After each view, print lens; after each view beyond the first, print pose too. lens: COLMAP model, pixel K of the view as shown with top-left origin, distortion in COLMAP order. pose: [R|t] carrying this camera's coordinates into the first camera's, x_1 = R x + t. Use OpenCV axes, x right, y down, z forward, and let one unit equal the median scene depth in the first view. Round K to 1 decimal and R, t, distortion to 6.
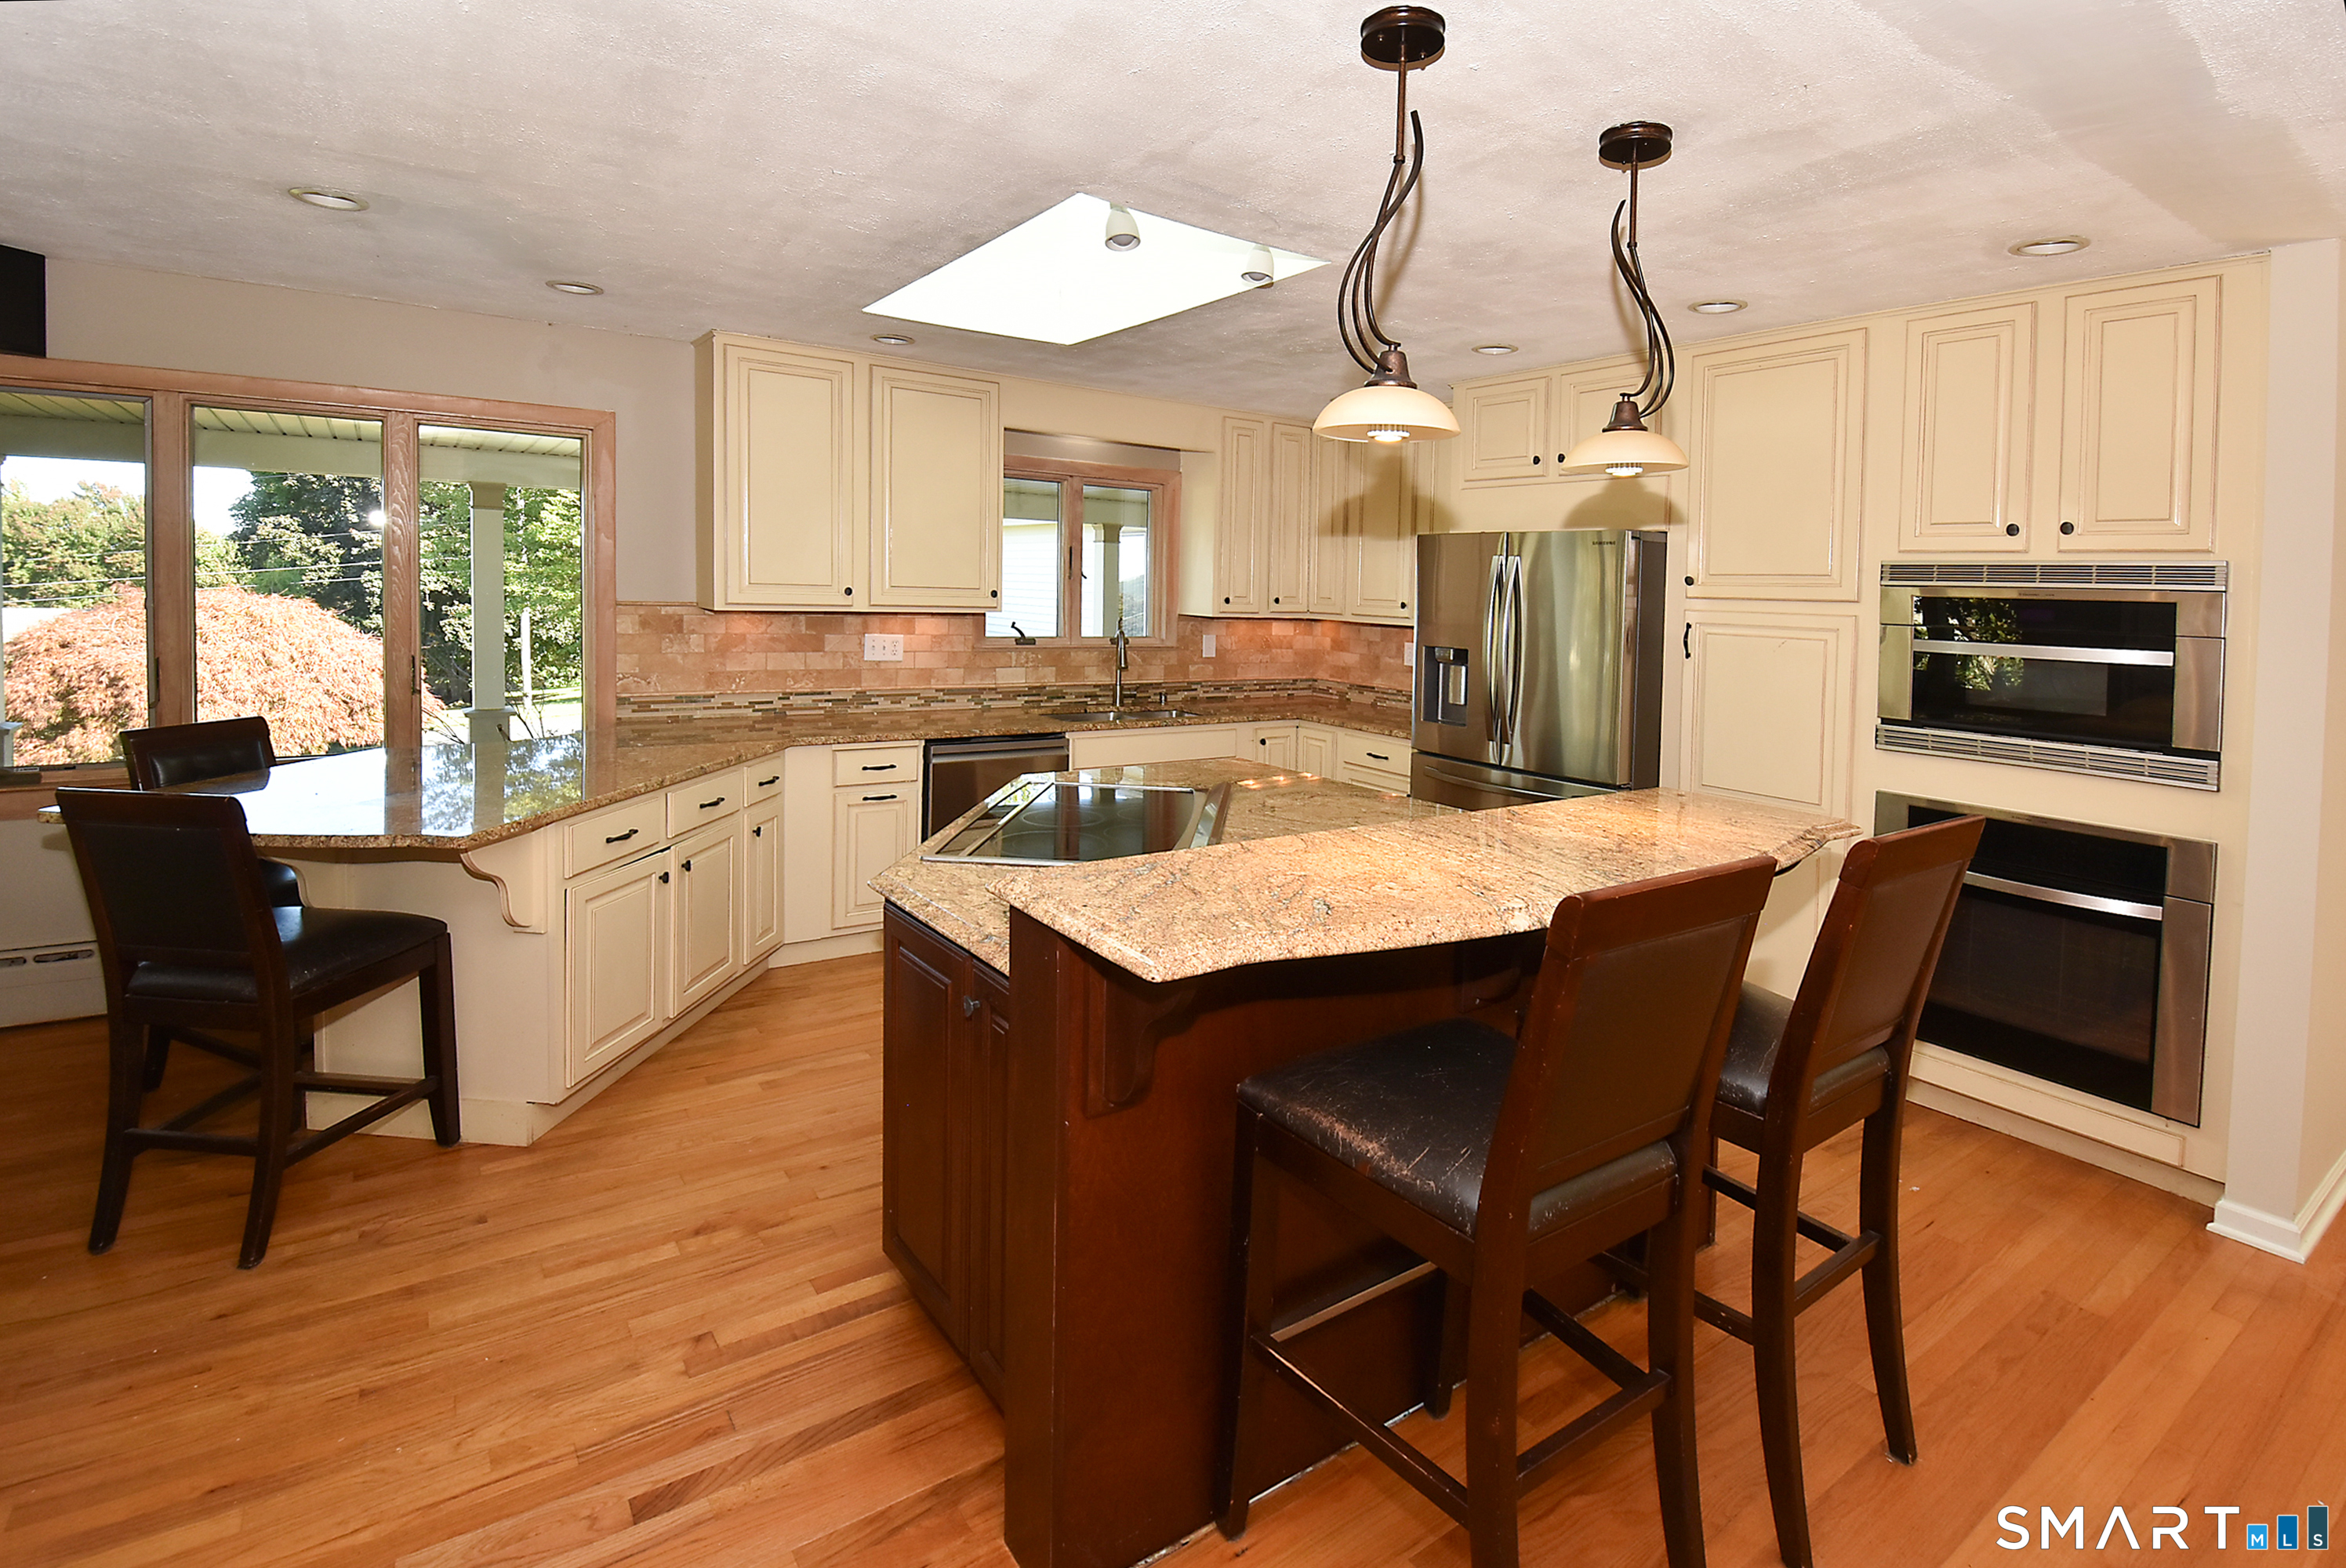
lens RADIAL K [[1126.6, 0, 1166.1], [0, 1126.6, 629.1], [0, 0, 1]] dist [0.003542, -0.003172]
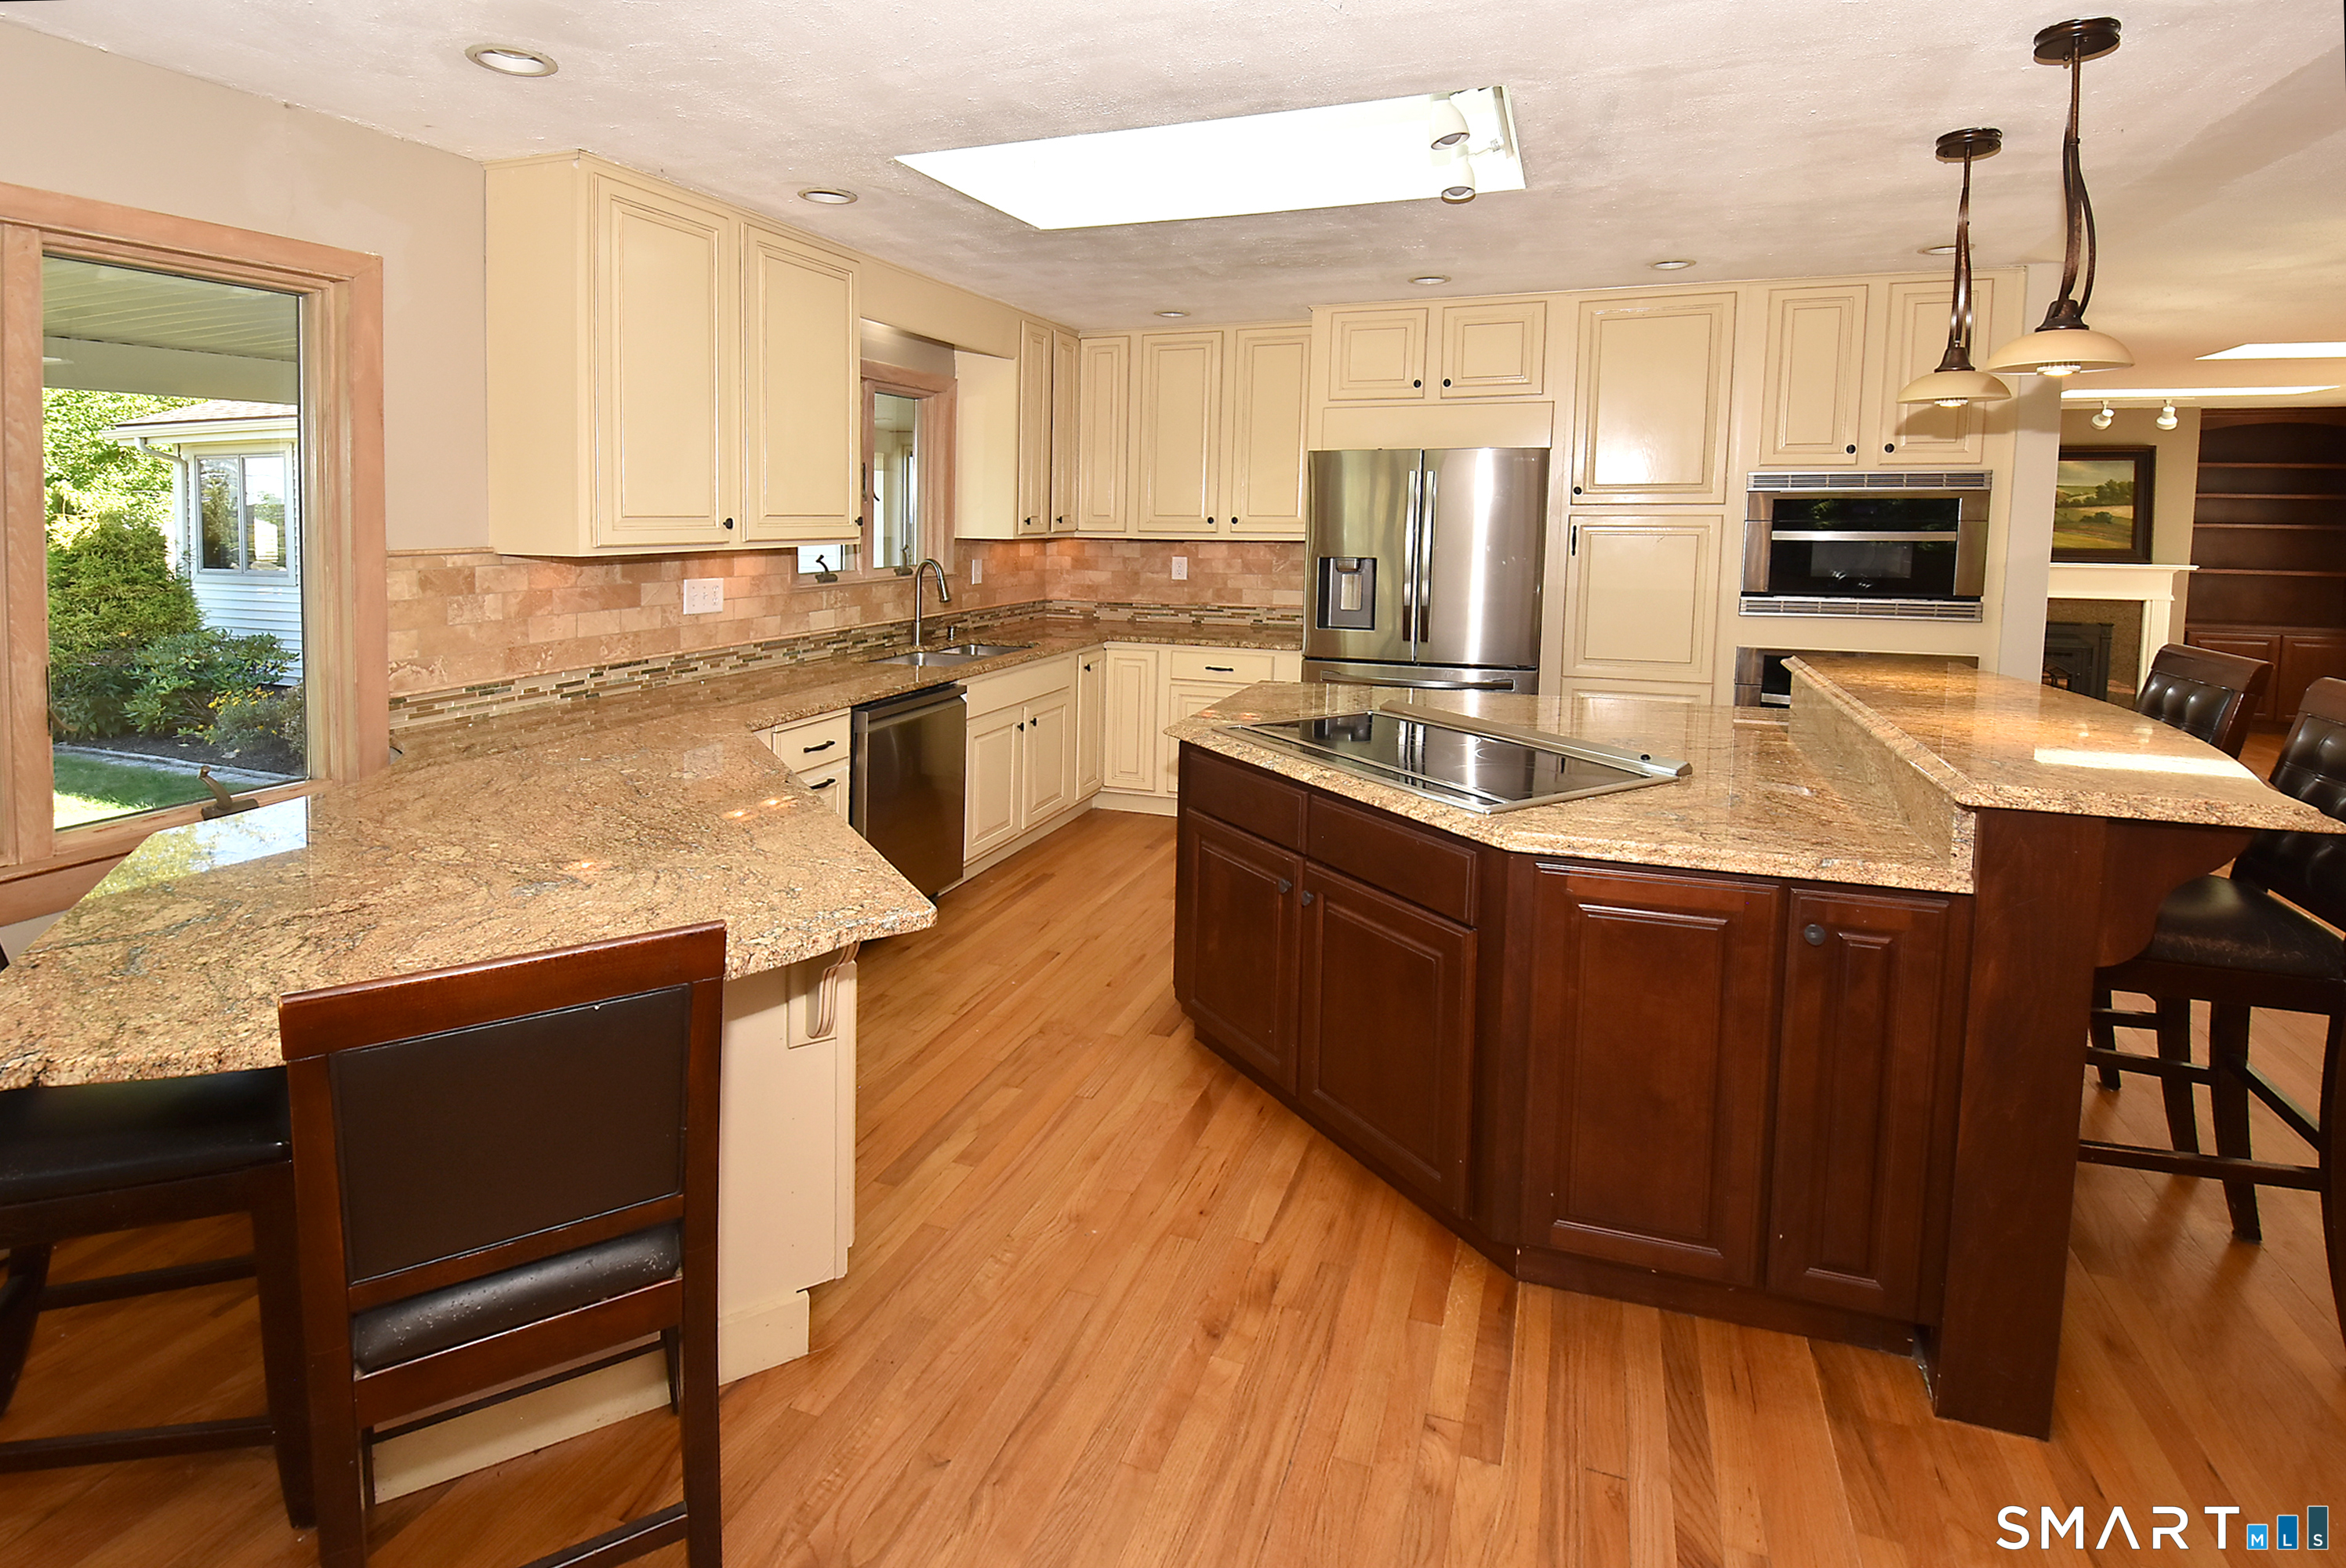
lens RADIAL K [[1126.6, 0, 1151.4], [0, 1126.6, 589.8], [0, 0, 1]] dist [0.003542, -0.003172]
pose [[0.821896, -0.066584, 0.565733, -0.451681], [0.044308, 0.997609, 0.053044, -0.015825], [-0.567912, -0.018530, 0.822881, 0.200428]]
